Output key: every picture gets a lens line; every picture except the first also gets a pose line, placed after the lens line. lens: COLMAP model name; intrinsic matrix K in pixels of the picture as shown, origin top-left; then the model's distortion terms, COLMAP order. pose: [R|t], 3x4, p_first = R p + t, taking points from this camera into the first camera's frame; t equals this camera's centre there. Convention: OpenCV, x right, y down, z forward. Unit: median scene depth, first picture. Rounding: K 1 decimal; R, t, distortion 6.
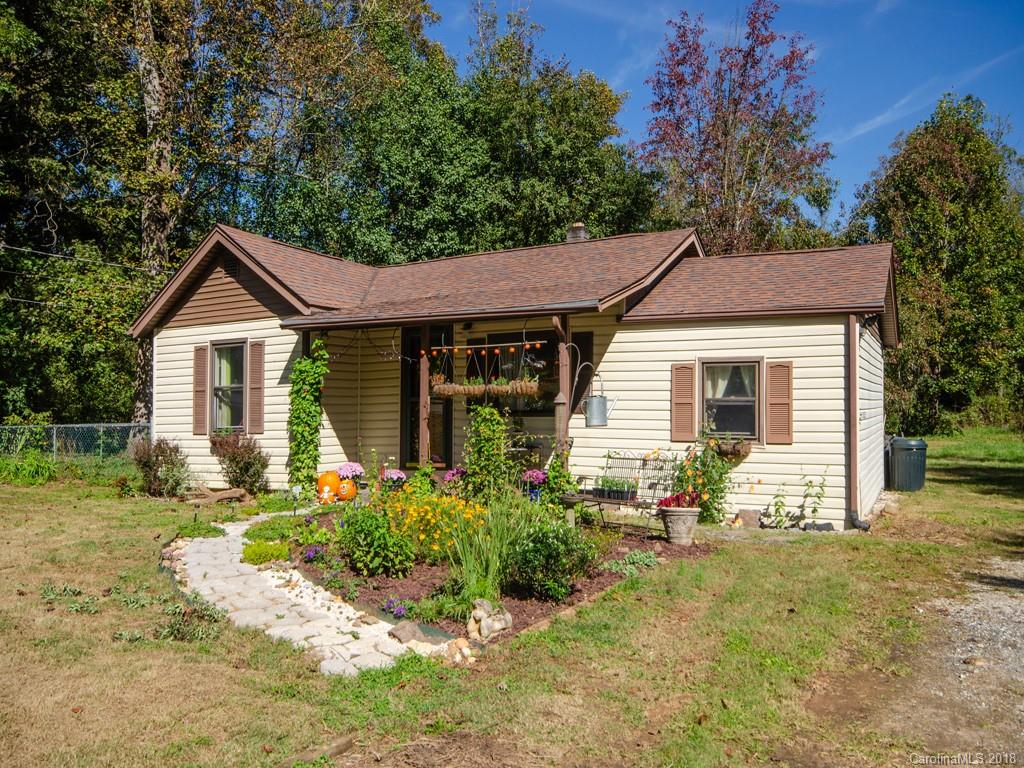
lens RADIAL K [[808.6, 0, 510.7], [0, 808.6, 380.6], [0, 0, 1]] dist [-0.010943, -0.002227]
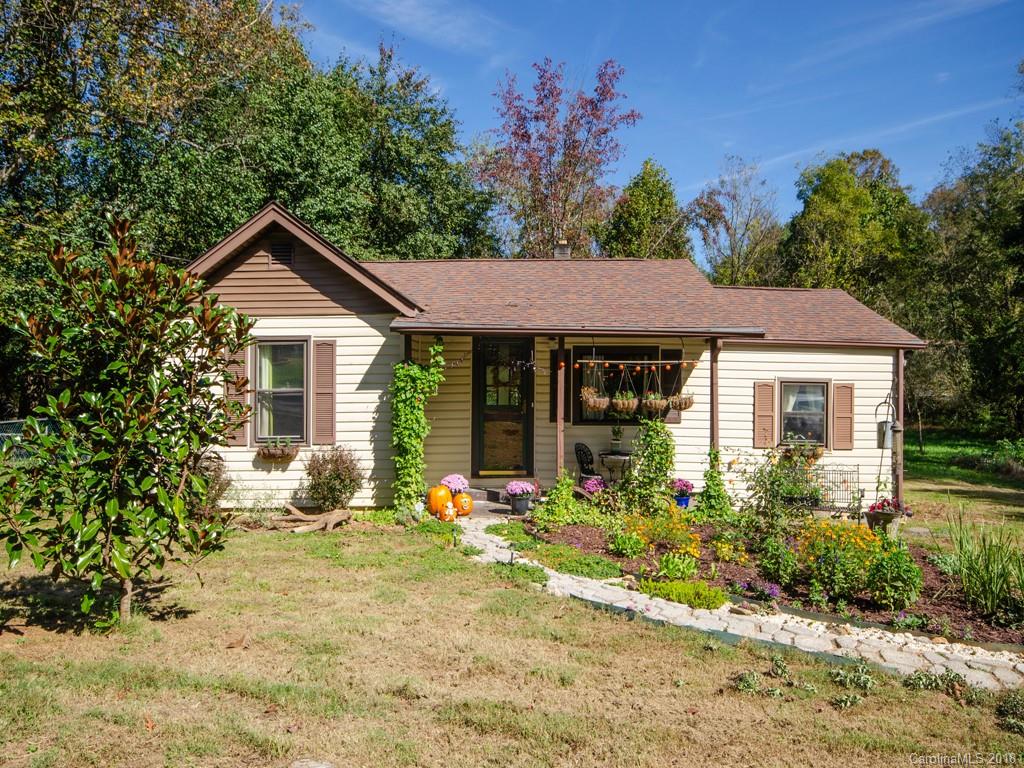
lens RADIAL K [[709.4, 0, 512.4], [0, 709.4, 384.2], [0, 0, 1]] dist [0.006939, 0.000359]
pose [[0.888213, 0.018433, 0.459062, -0.524977], [-0.029949, 0.999393, 0.017818, -0.022524], [-0.458455, -0.029575, 0.888226, 0.225026]]
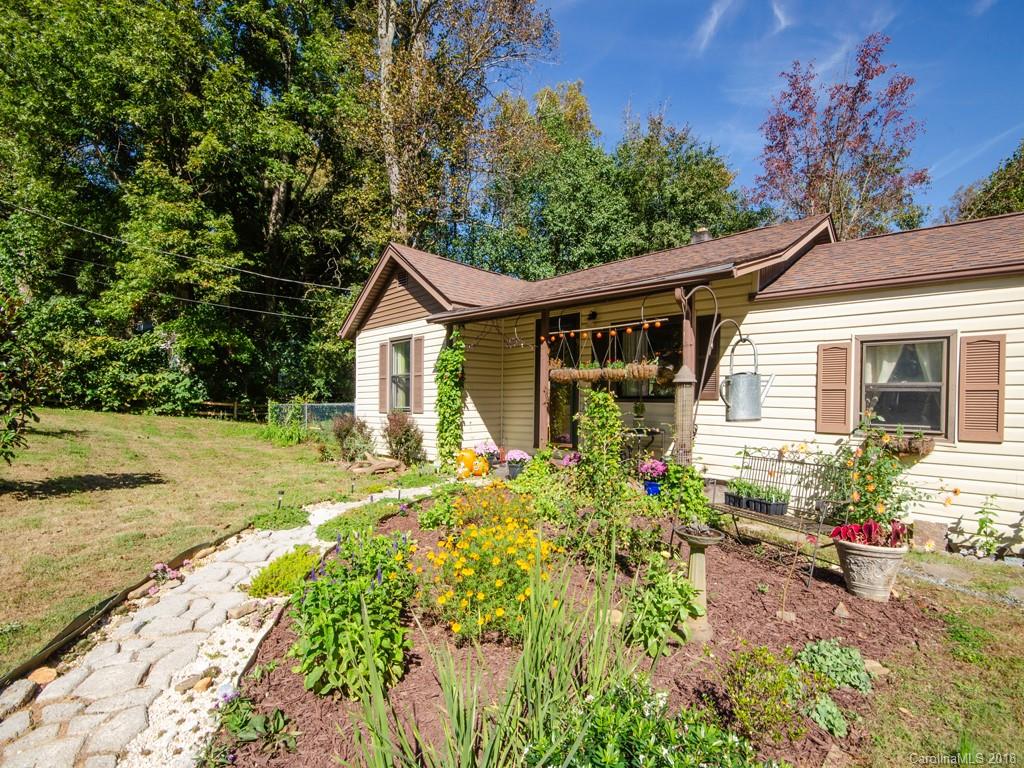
lens RADIAL K [[478.3, 0, 519.1], [0, 478.3, 395.2], [0, 0, 1]] dist [-0.003205, -0.001042]
pose [[0.964358, 0.008632, -0.264461, 0.021704], [0.000707, 0.999380, 0.035199, 0.014310], [0.264601, -0.034131, 0.963754, 0.373562]]
